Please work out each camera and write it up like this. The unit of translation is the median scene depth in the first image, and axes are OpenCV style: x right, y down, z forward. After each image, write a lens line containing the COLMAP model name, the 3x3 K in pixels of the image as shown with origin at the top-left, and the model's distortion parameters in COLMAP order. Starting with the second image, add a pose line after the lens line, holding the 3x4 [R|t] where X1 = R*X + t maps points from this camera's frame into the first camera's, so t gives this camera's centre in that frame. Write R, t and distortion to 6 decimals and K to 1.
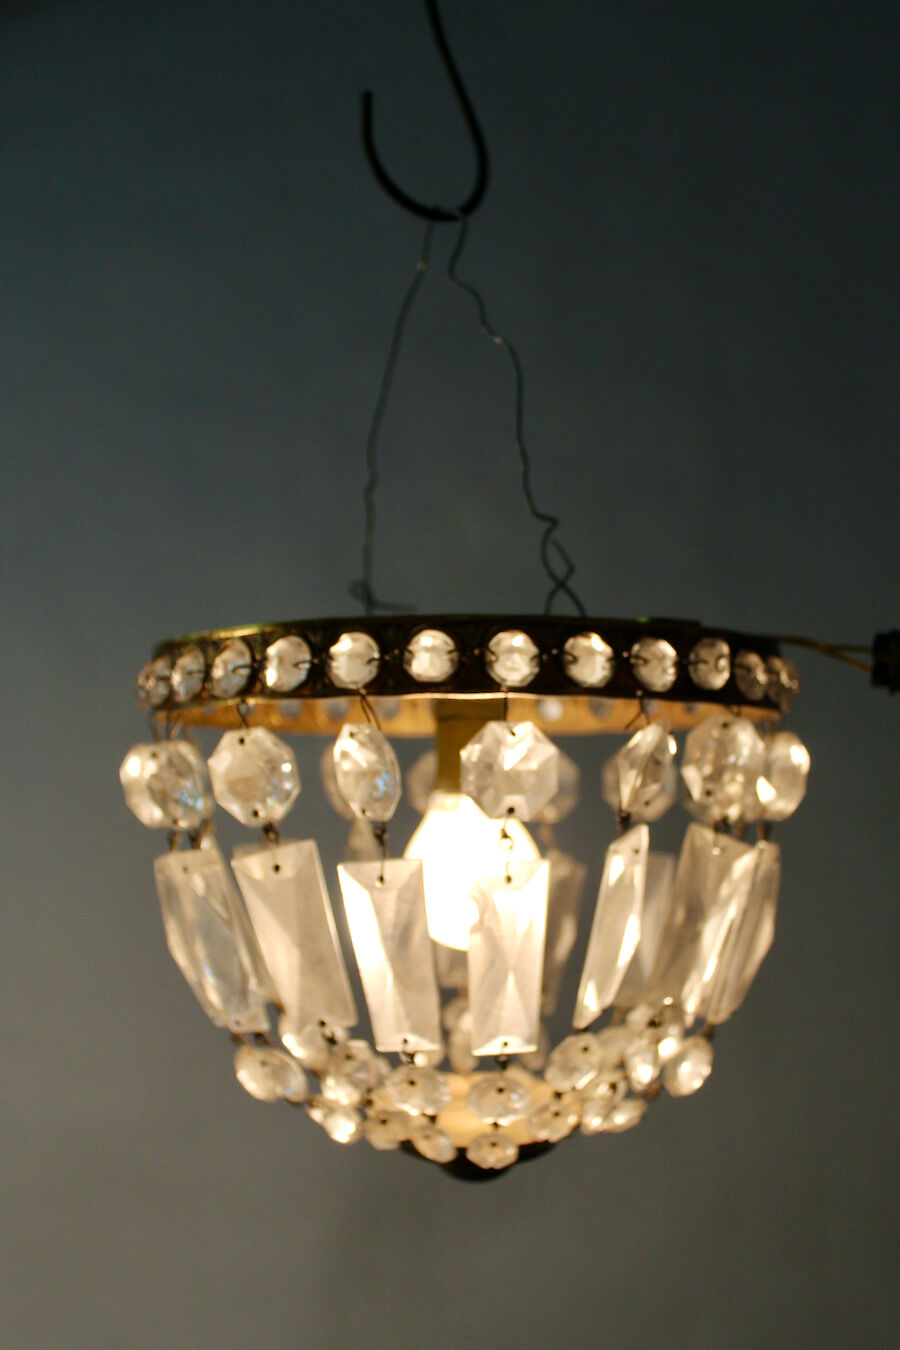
lens RADIAL K [[1751.1, 0, 408.6], [0, 1751.1, 676.0], [0, 0, 1]] dist [0.008338, 0.017222]
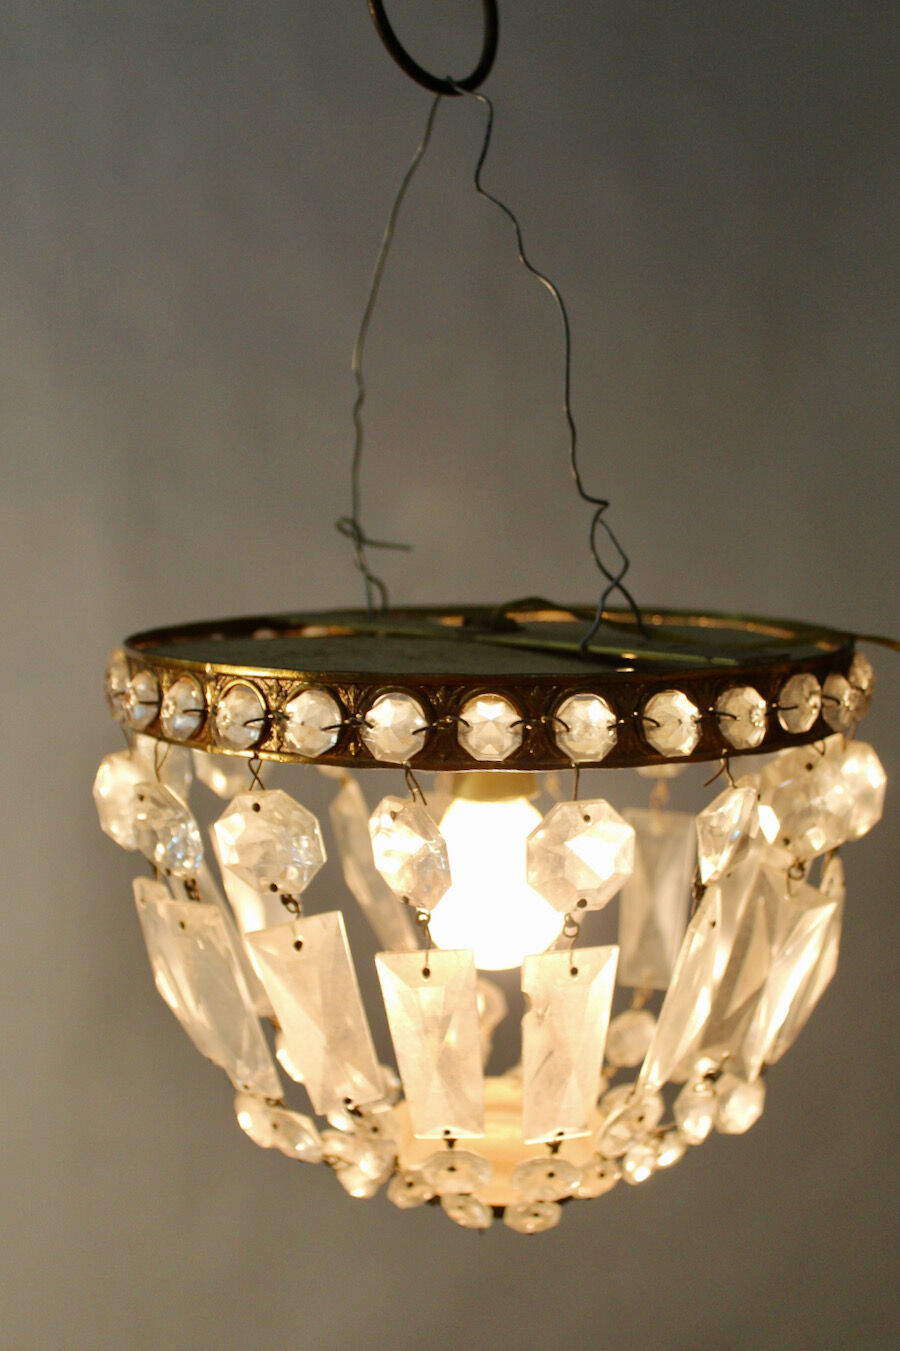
lens RADIAL K [[1752.4, 0, 408.5], [0, 1752.4, 676.5], [0, 0, 1]] dist [0.008338, 0.017222]
pose [[0.996512, -0.014162, 0.082243, -0.091719], [-0.003000, 0.978779, 0.204895, -0.200168], [-0.083399, -0.204427, 0.975323, 0.183633]]
